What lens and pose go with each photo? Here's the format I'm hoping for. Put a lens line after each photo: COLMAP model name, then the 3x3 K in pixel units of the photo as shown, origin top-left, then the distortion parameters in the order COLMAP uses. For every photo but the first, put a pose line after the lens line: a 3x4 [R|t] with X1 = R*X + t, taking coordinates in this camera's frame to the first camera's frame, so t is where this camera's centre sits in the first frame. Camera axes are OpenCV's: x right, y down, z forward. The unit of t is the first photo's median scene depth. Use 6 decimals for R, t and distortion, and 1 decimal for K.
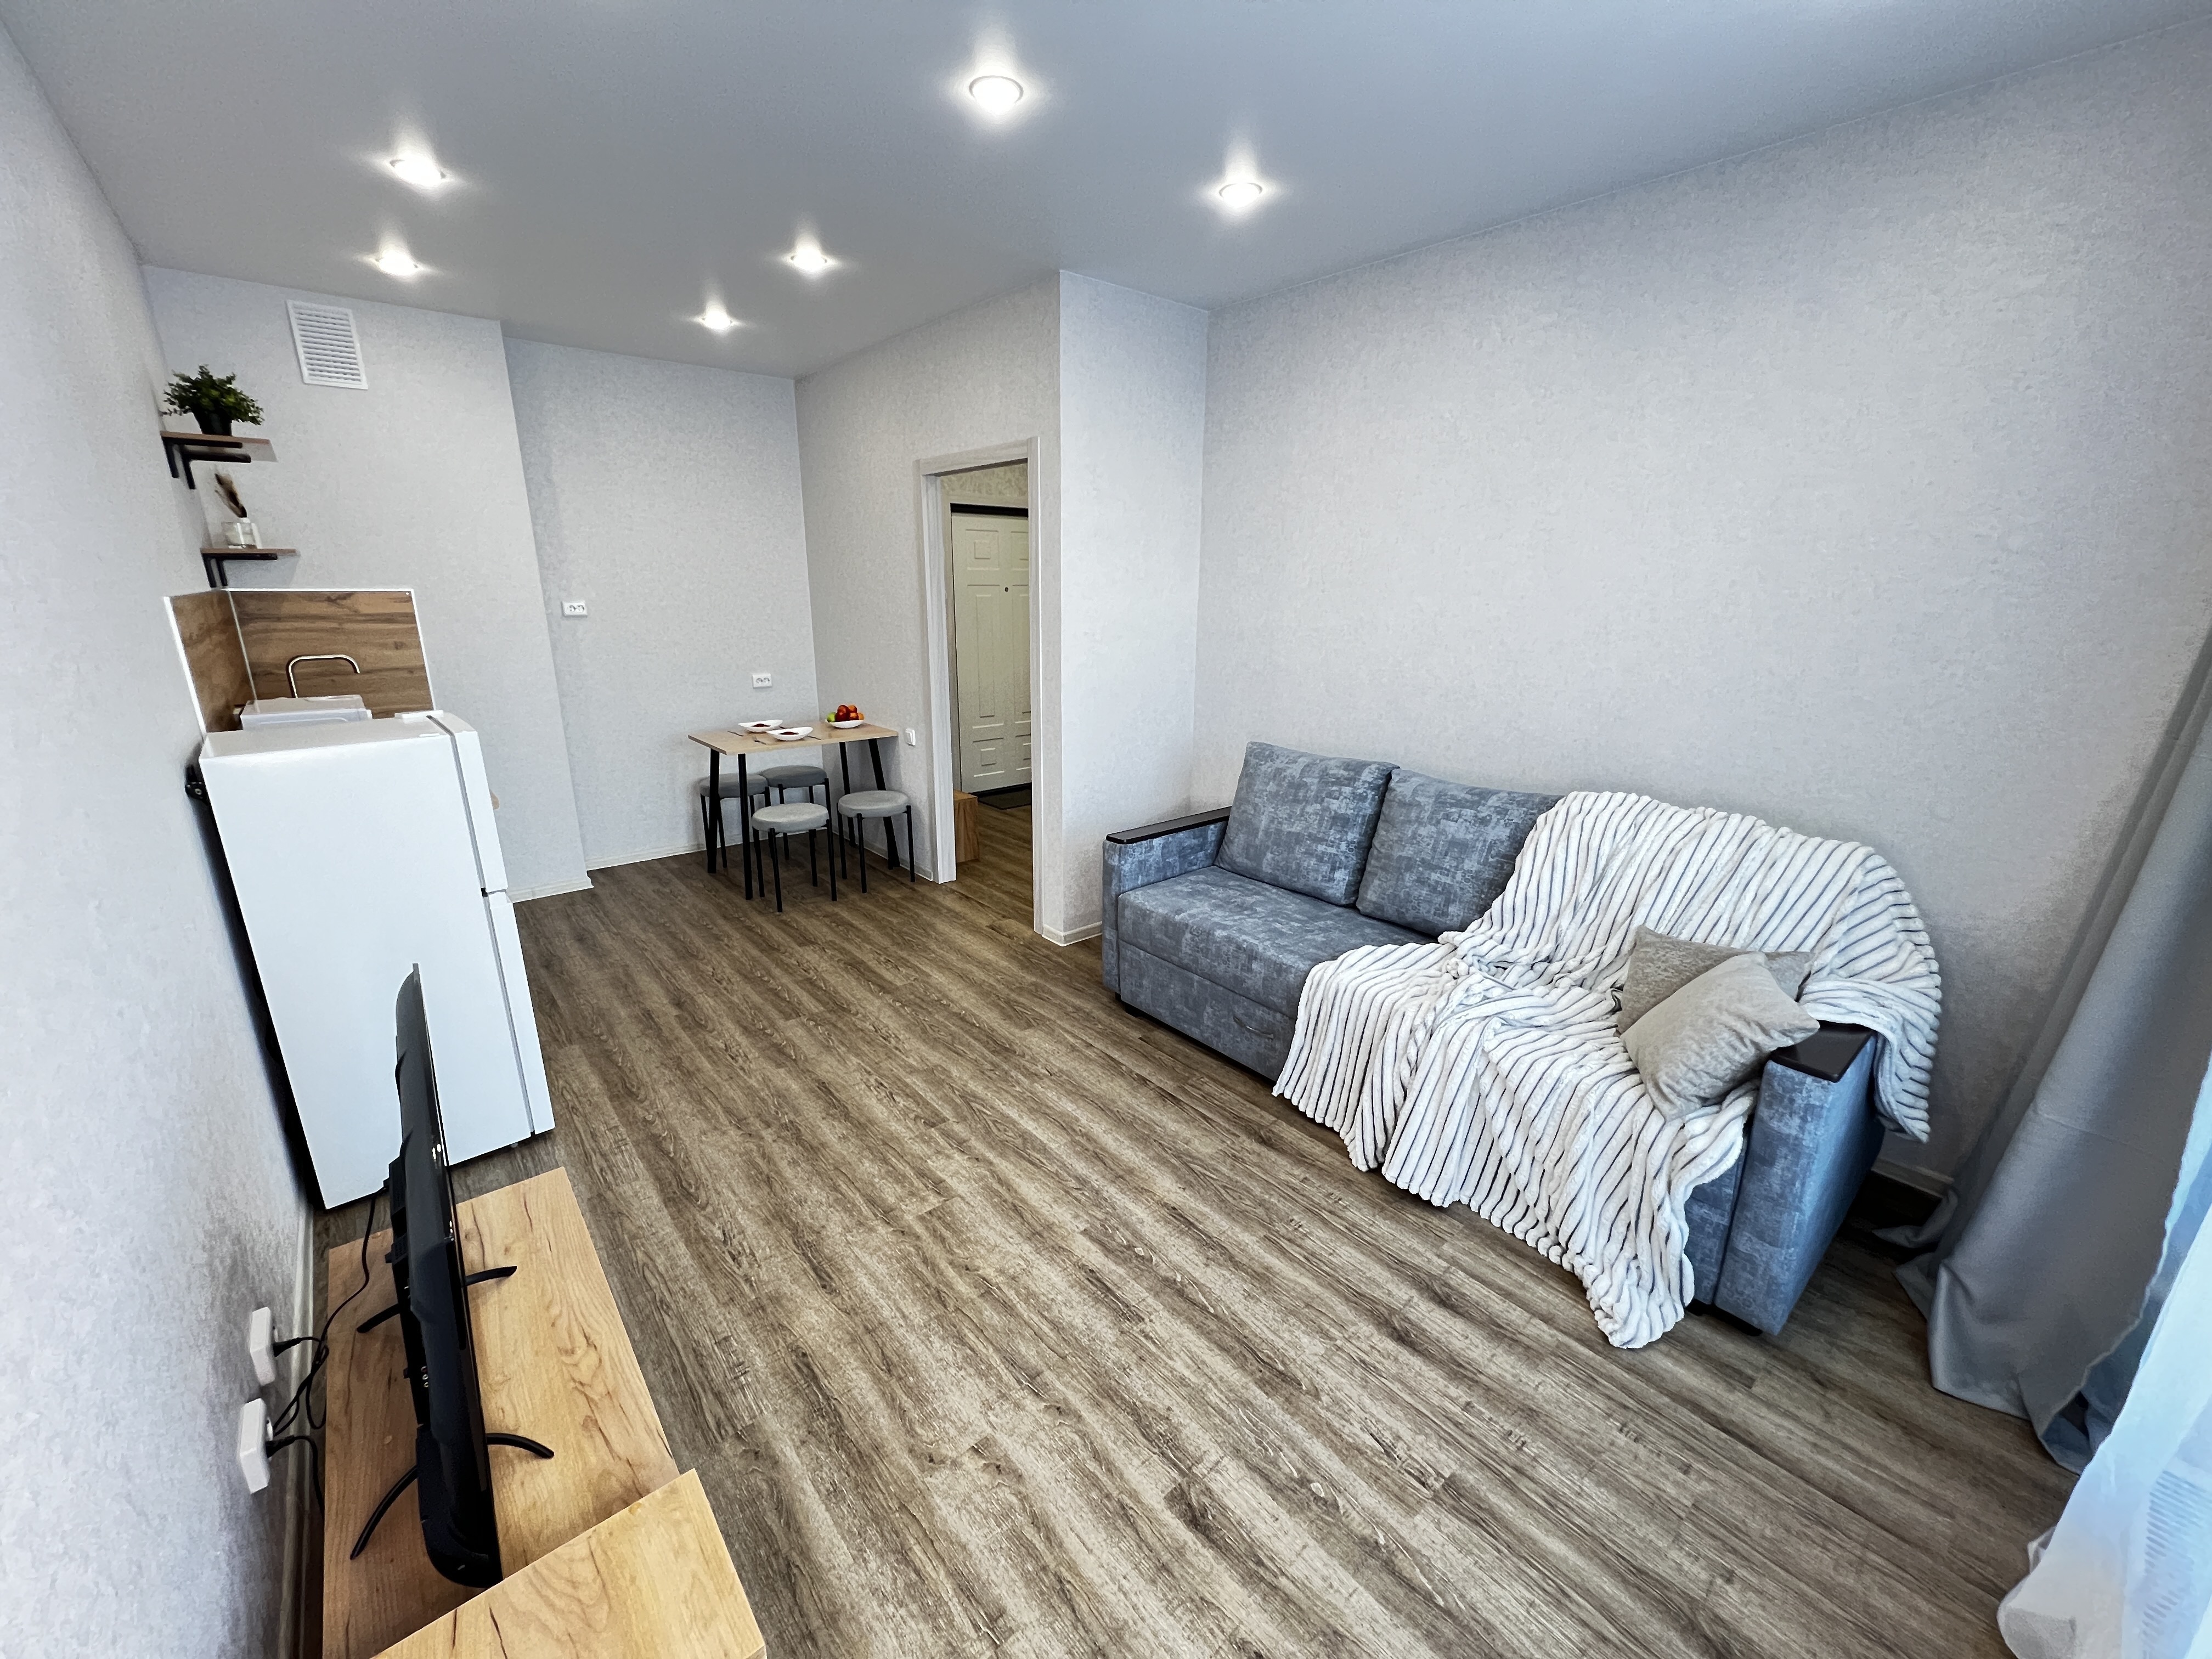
lens RADIAL K [[882.6, 0, 1100.7], [0, 882.6, 832.1], [0, 0, 1]] dist [-0.002436, 0.000412]
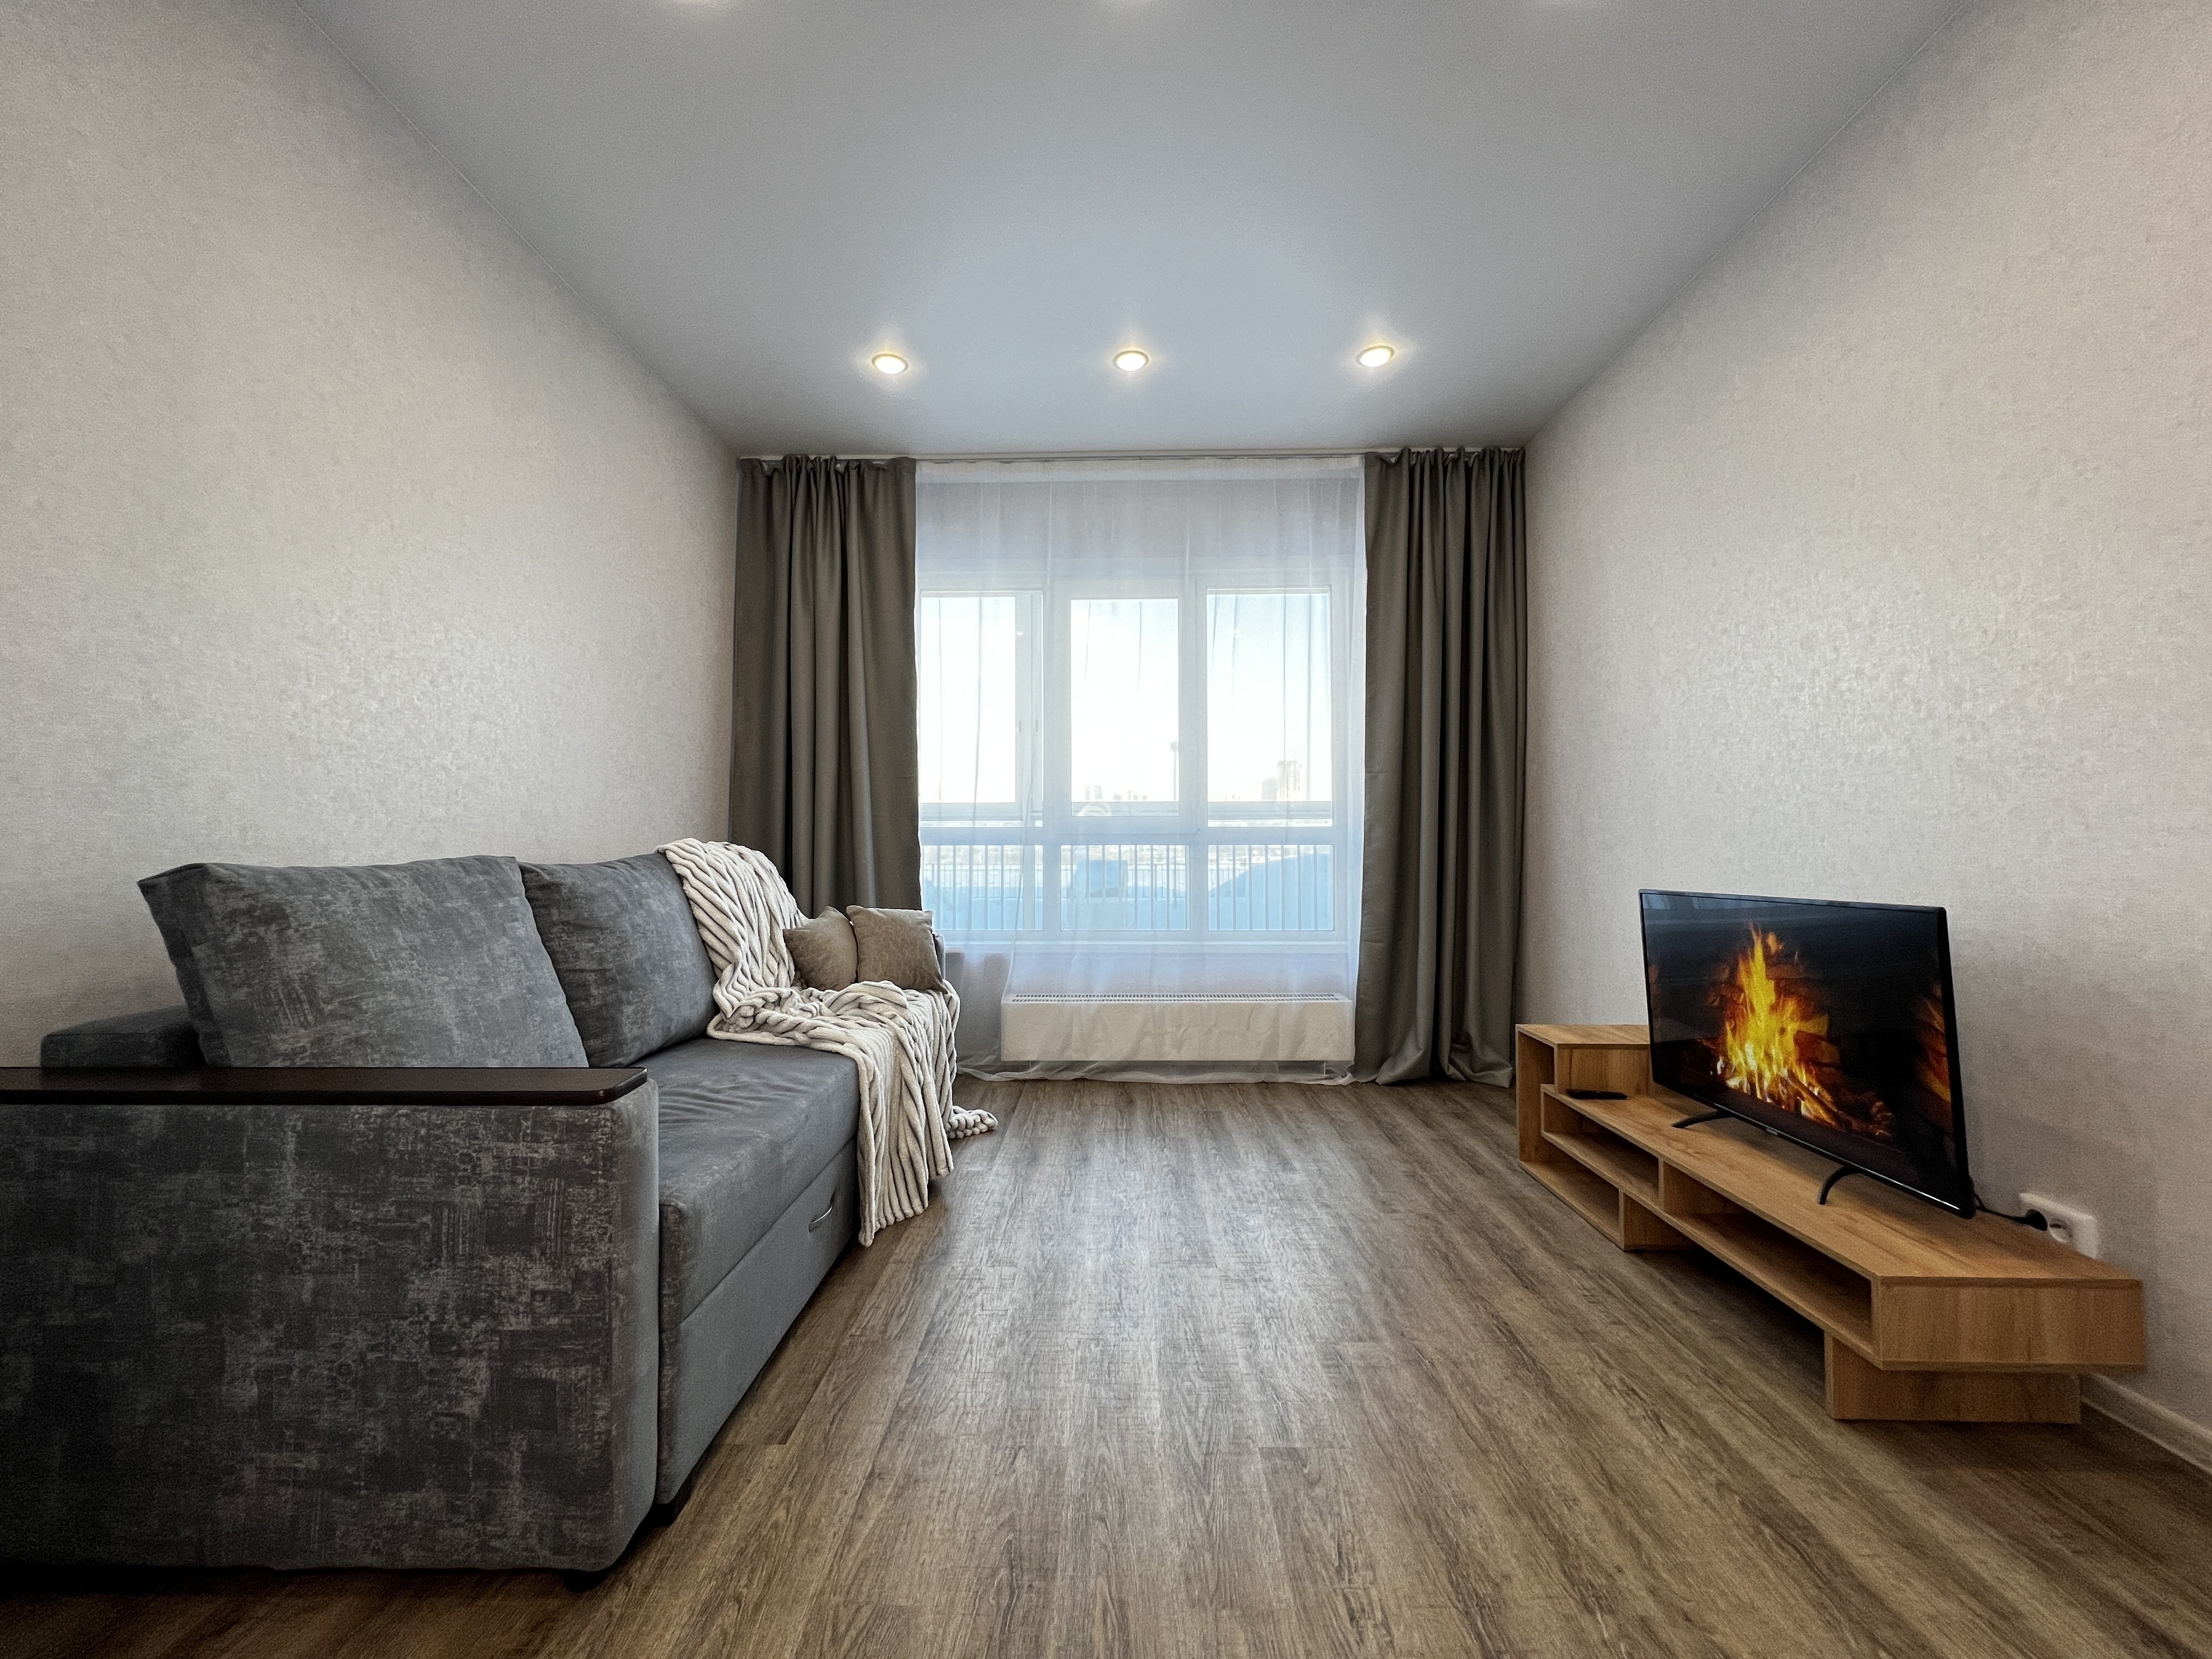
lens RADIAL K [[882.6, 0, 1101.5], [0, 882.6, 828.0], [0, 0, 1]] dist [-0.002436, 0.000412]
pose [[-0.750442, 0.014838, 0.660770, -0.340135], [0.182328, 0.965602, 0.185389, -0.115259], [-0.635290, 0.259600, -0.727334, 1.003317]]
